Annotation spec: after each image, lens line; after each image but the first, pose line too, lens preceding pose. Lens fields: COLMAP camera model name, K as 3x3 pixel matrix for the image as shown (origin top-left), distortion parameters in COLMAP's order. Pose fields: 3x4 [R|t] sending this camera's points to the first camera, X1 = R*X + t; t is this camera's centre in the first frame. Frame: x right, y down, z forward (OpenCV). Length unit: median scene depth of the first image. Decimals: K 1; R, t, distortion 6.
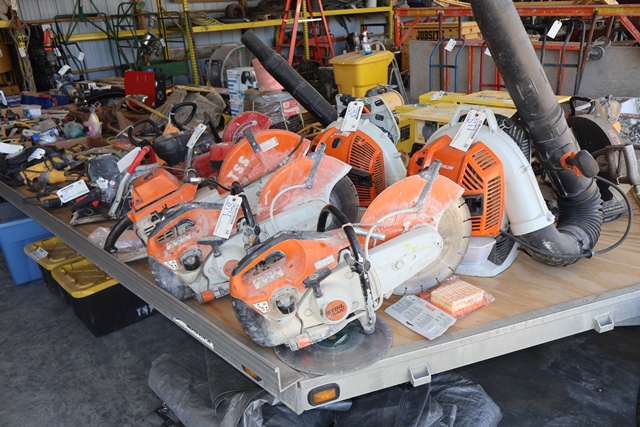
lens RADIAL K [[551.3, 0, 320.0], [0, 551.3, 213.5], [0, 0, 1]] dist [0.006027, 0.002443]
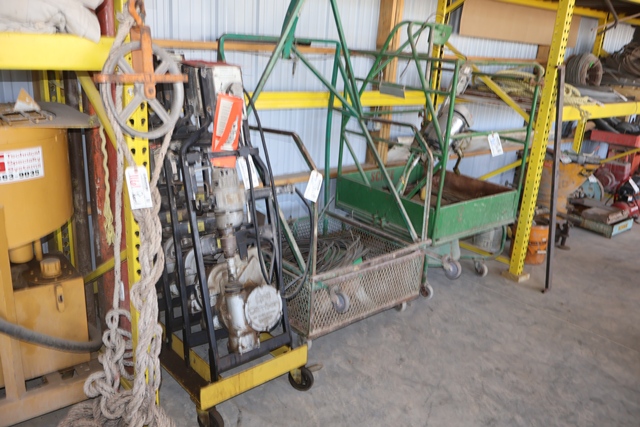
lens RADIAL K [[551.3, 0, 320.0], [0, 551.3, 213.5], [0, 0, 1]] dist [0.006027, 0.002443]
pose [[0.990626, 0.136498, 0.005309, -0.406776], [-0.136086, 0.989517, -0.048335, -0.244815], [-0.011851, 0.047160, 0.998817, 0.679977]]
